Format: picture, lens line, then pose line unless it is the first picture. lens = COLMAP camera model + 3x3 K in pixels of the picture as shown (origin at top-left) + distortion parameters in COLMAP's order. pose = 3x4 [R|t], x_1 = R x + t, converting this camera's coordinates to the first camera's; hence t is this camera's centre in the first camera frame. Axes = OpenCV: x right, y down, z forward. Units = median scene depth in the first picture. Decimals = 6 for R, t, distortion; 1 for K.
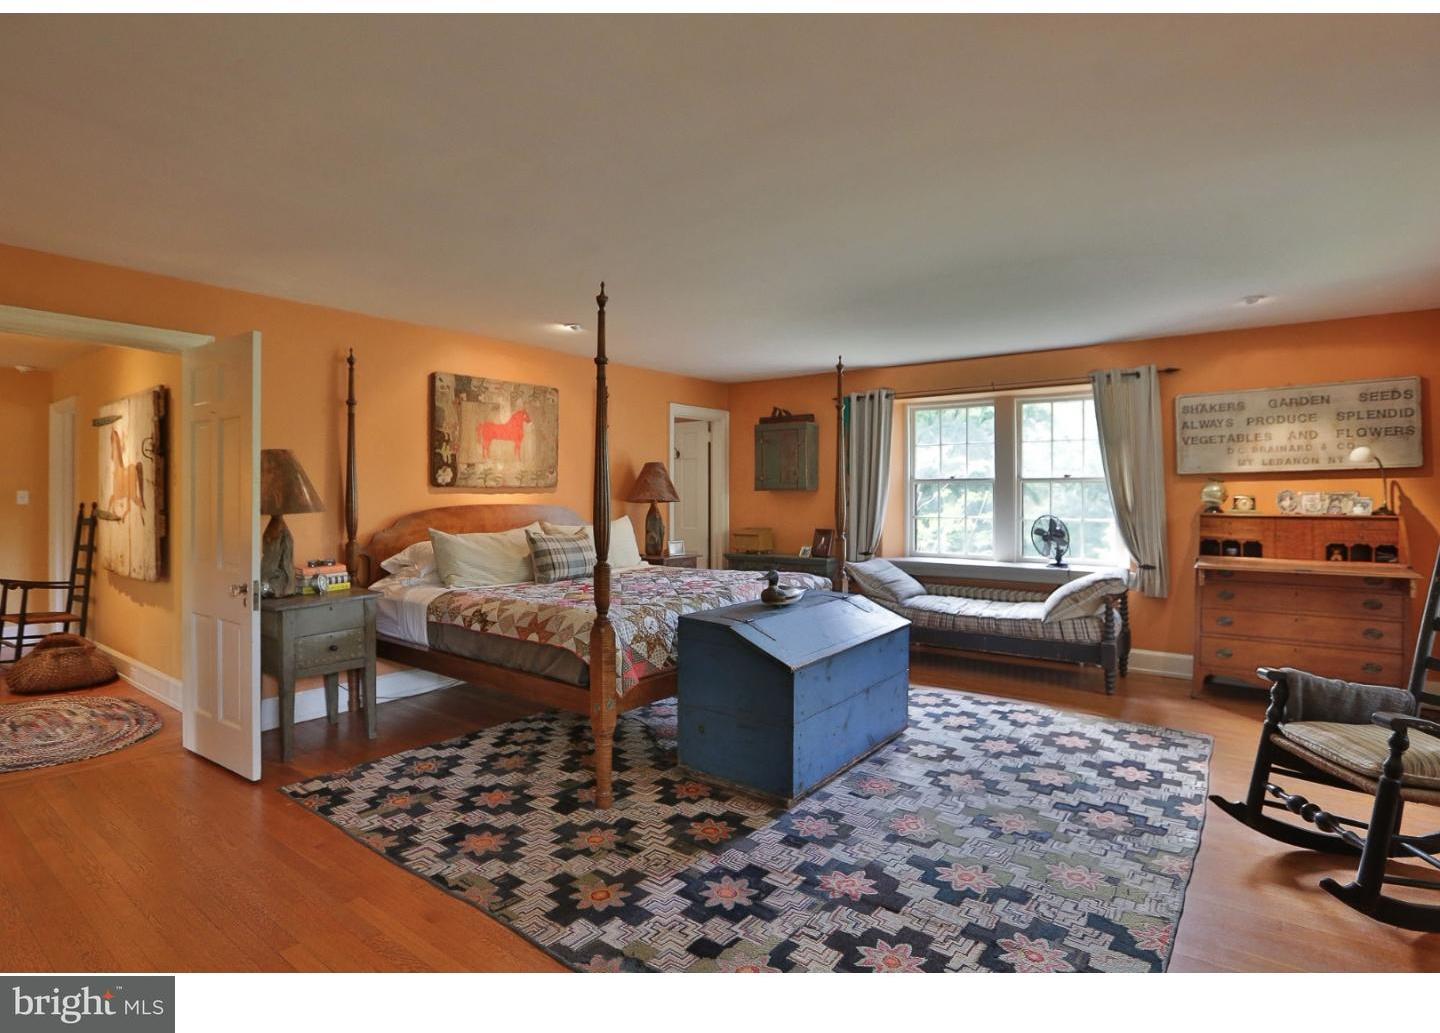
lens RADIAL K [[736.4, 0, 726.6], [0, 736.4, 476.2], [0, 0, 1]] dist [-0.054253, 0.014838]
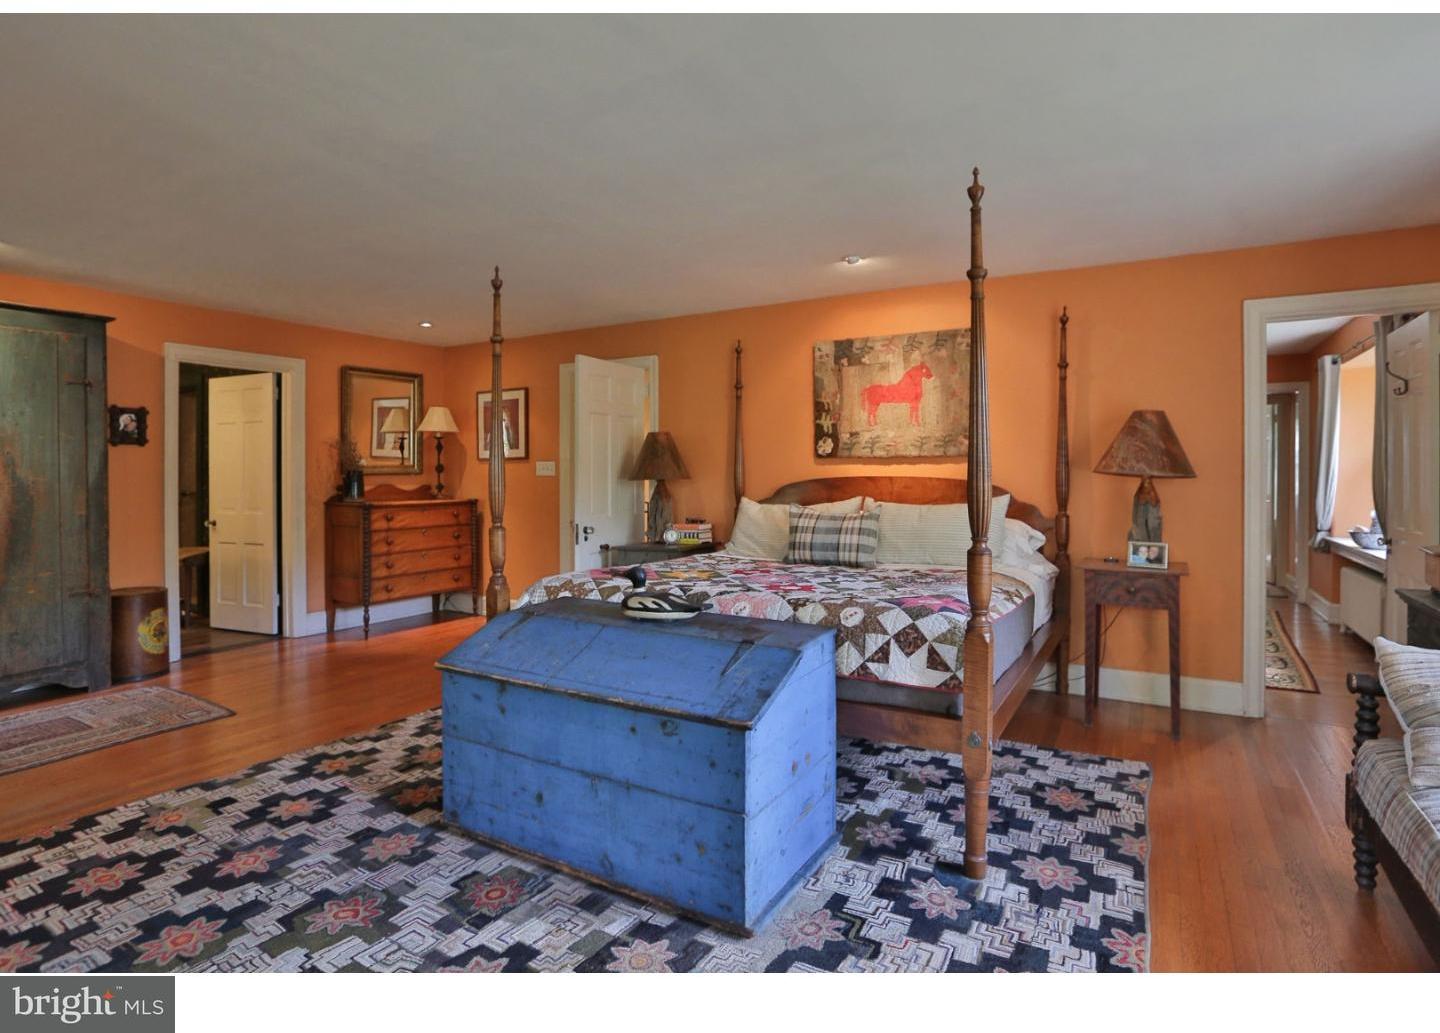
lens RADIAL K [[736.4, 0, 726.6], [0, 736.4, 476.2], [0, 0, 1]] dist [-0.054253, 0.014838]
pose [[0.115313, 0.003709, -0.993322, 0.580992], [0.022830, 0.999719, 0.006384, 0.029906], [0.993067, -0.023413, 0.115195, 0.754715]]
